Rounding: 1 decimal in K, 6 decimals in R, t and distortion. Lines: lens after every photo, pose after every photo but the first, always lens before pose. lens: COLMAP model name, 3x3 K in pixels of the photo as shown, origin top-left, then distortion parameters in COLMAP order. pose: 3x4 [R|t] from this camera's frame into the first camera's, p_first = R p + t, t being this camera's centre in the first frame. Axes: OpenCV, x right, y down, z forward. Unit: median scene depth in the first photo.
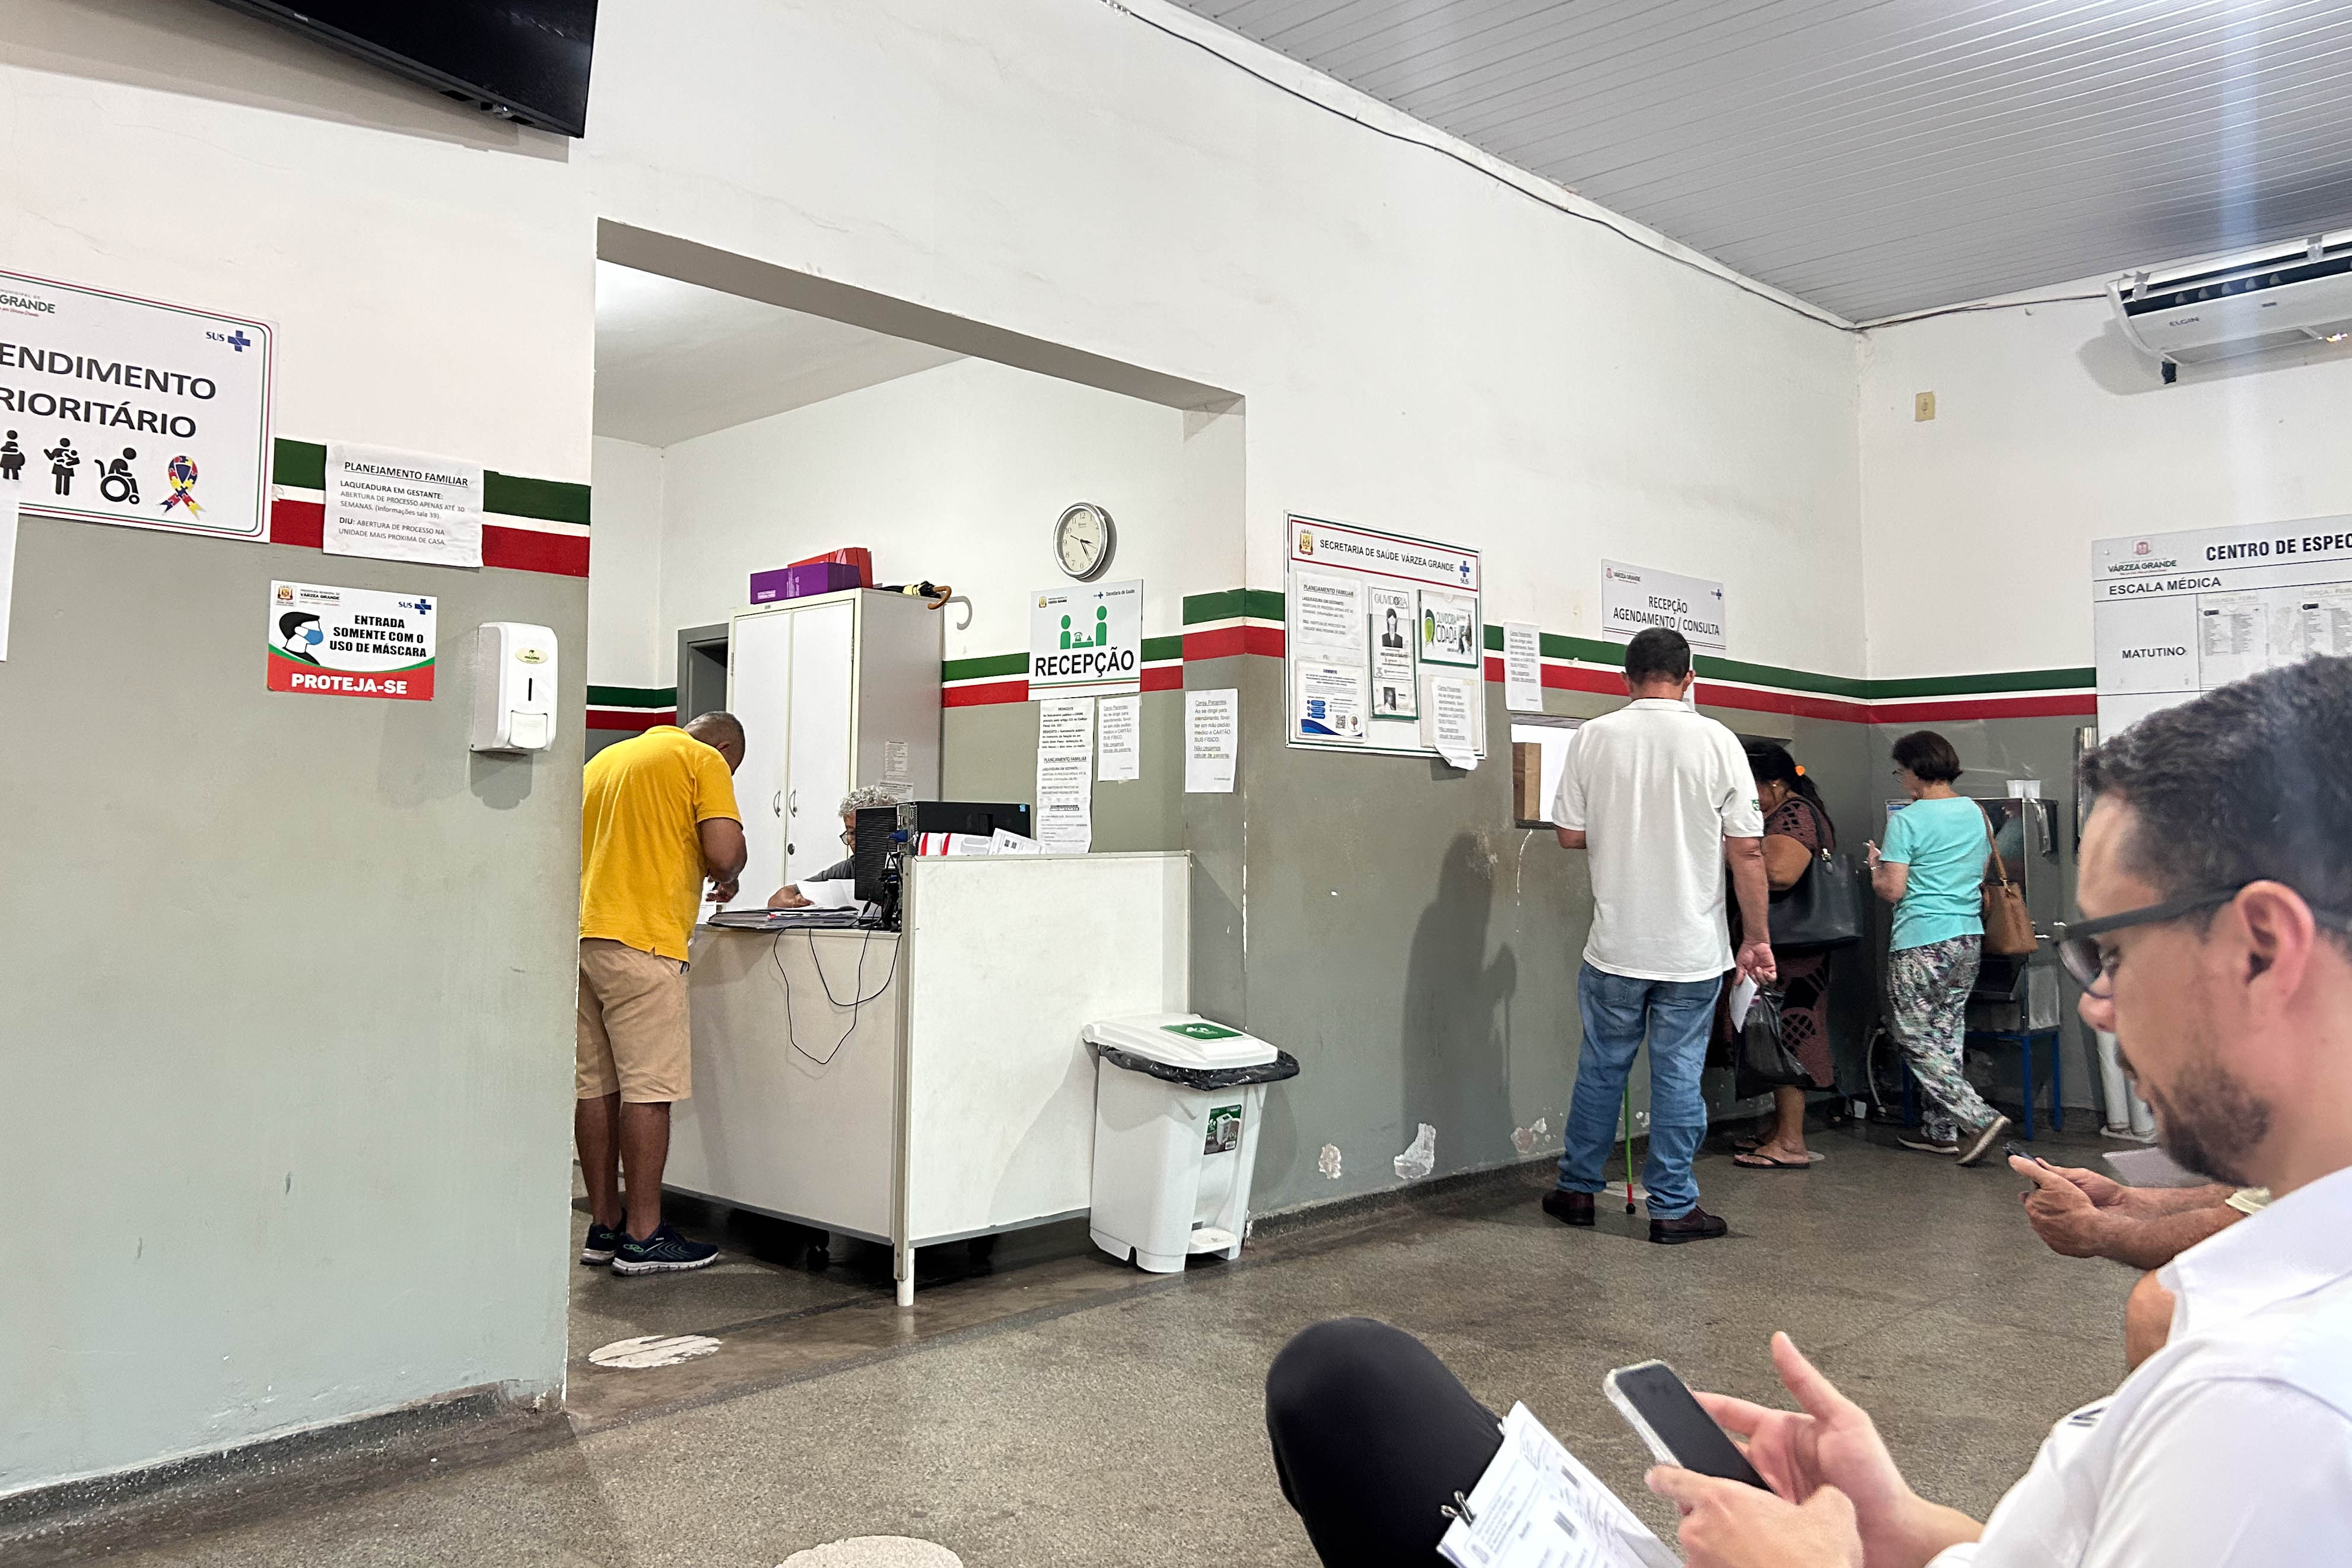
lens RADIAL K [[1832.5, 0, 1226.4], [0, 1832.5, 739.5], [0, 0, 1]] dist [0.130219, -0.208547]
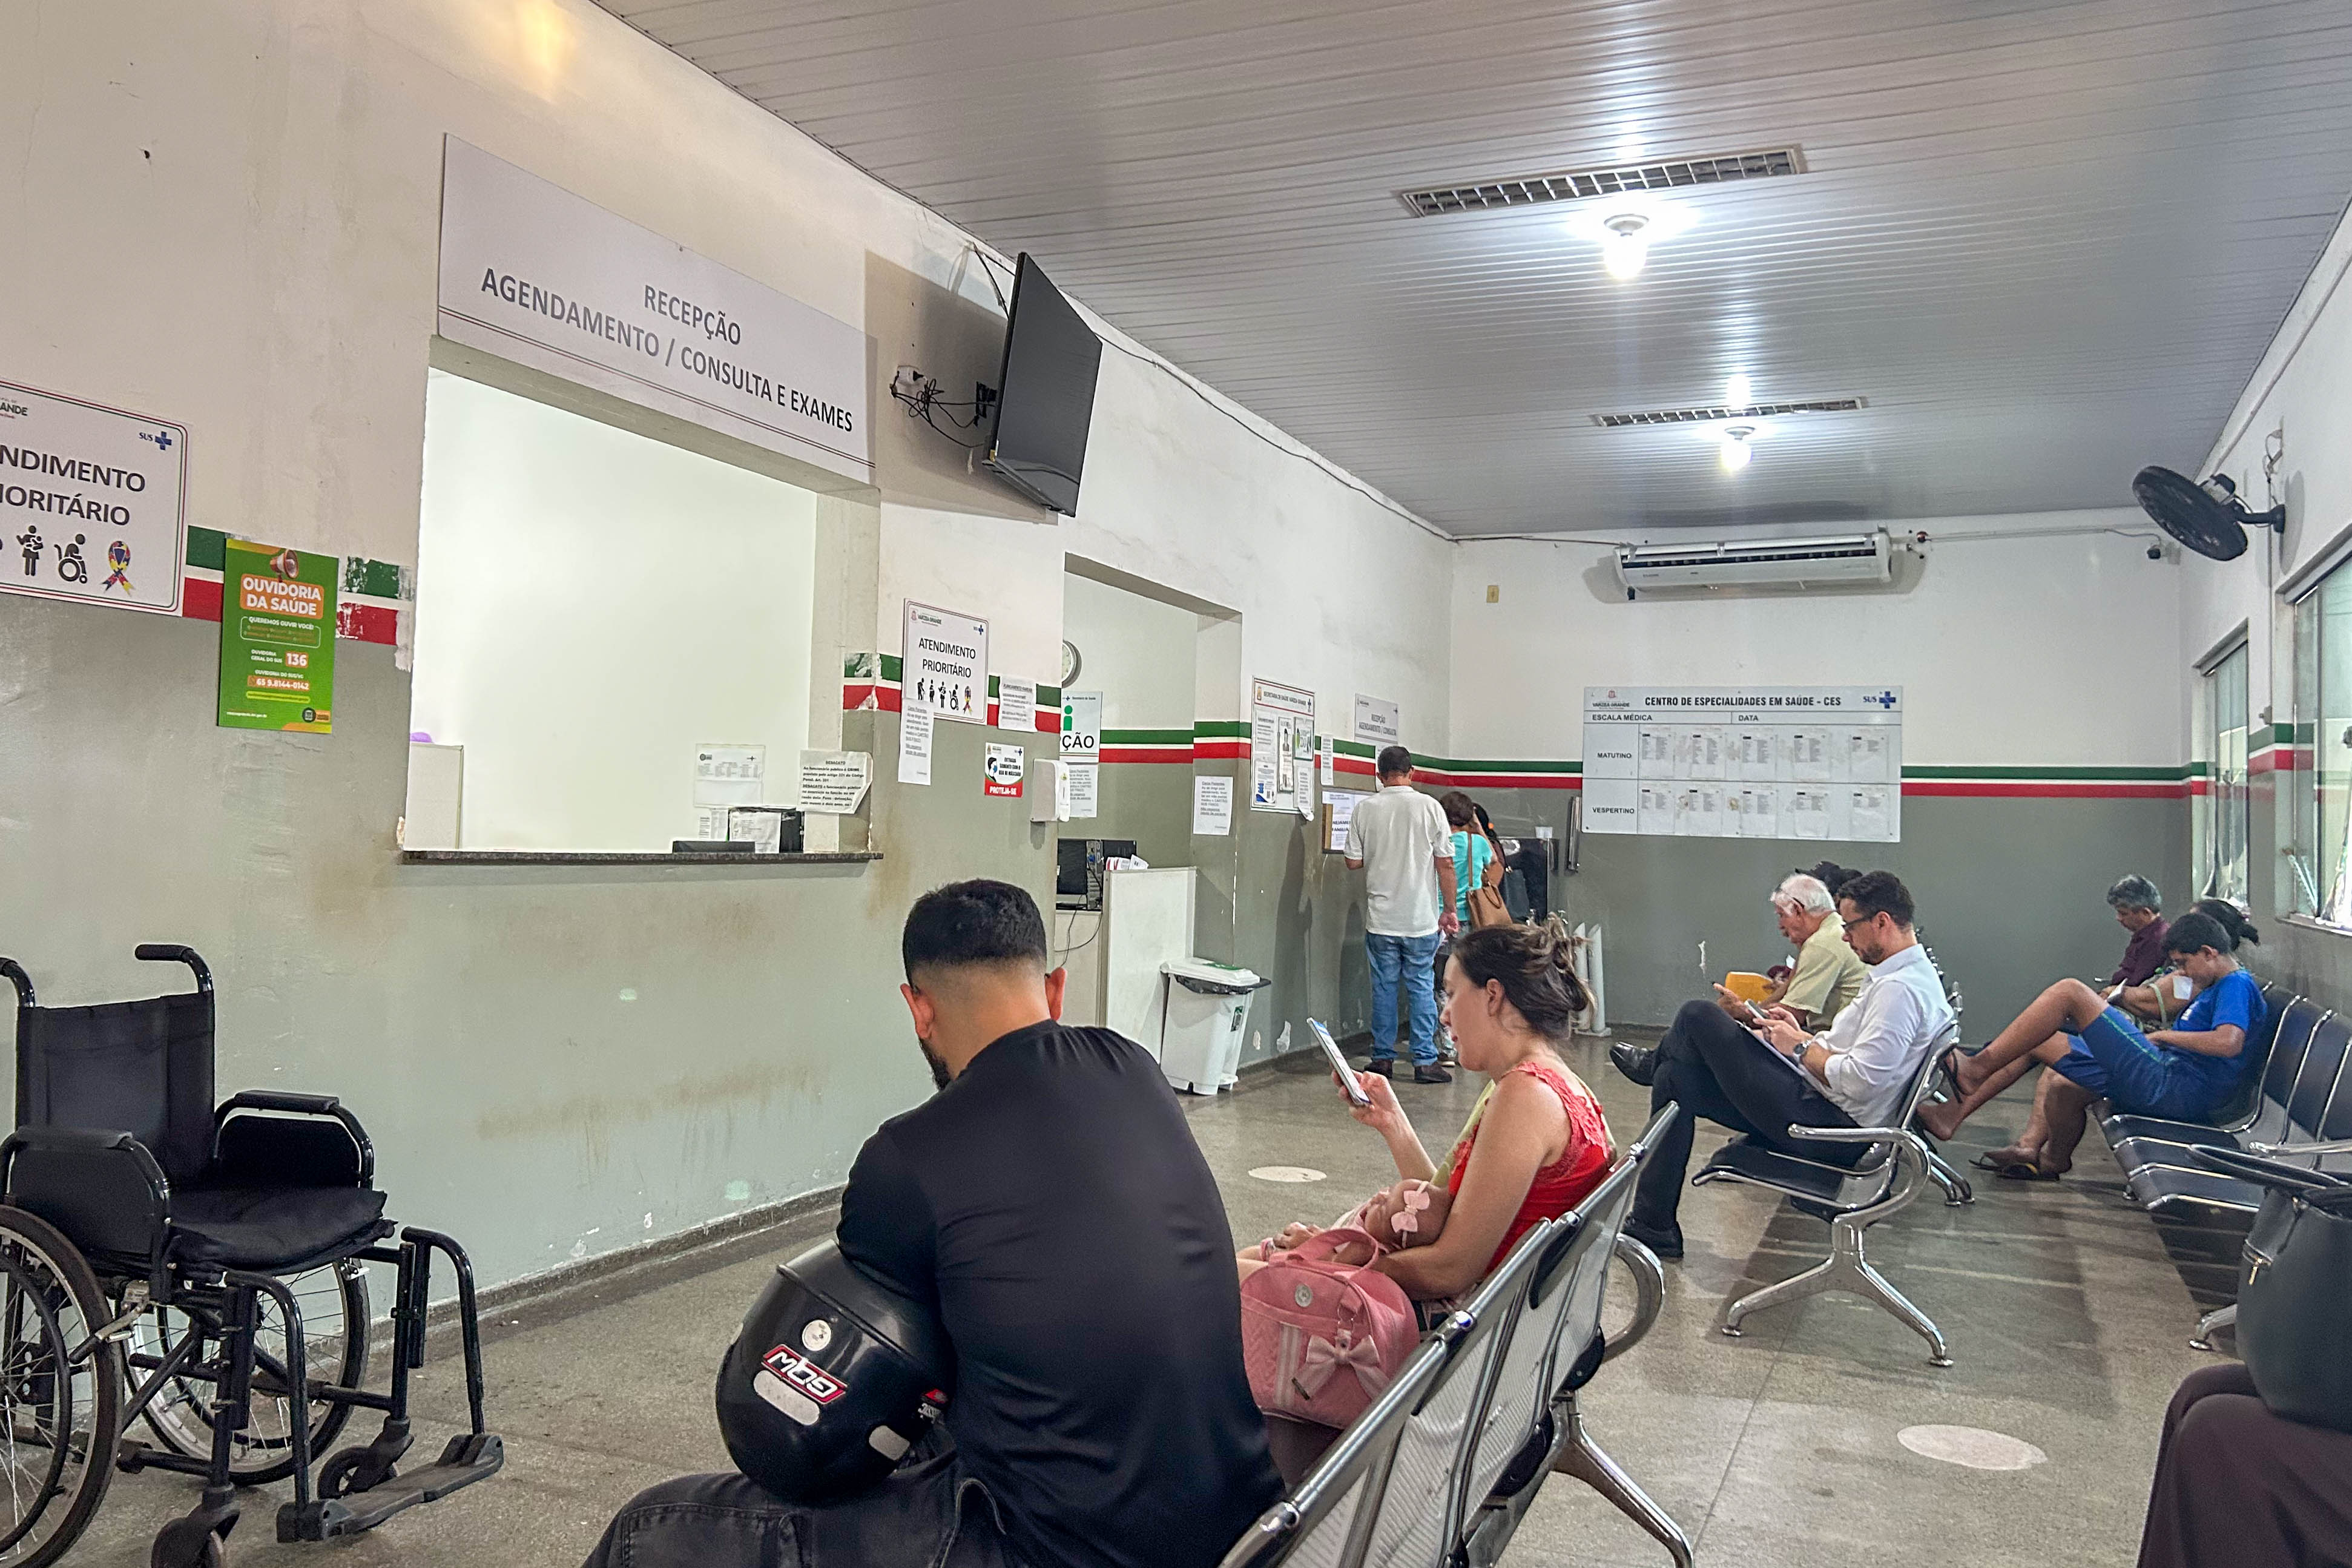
lens RADIAL K [[1832.6, 0, 1226.4], [0, 1832.6, 739.5], [0, 0, 1]] dist [0.130219, -0.208547]
pose [[0.935229, 0.043785, 0.351326, -0.495326], [-0.047534, 0.998868, 0.002048, -0.053423], [-0.350838, -0.018615, 0.936251, -0.531634]]
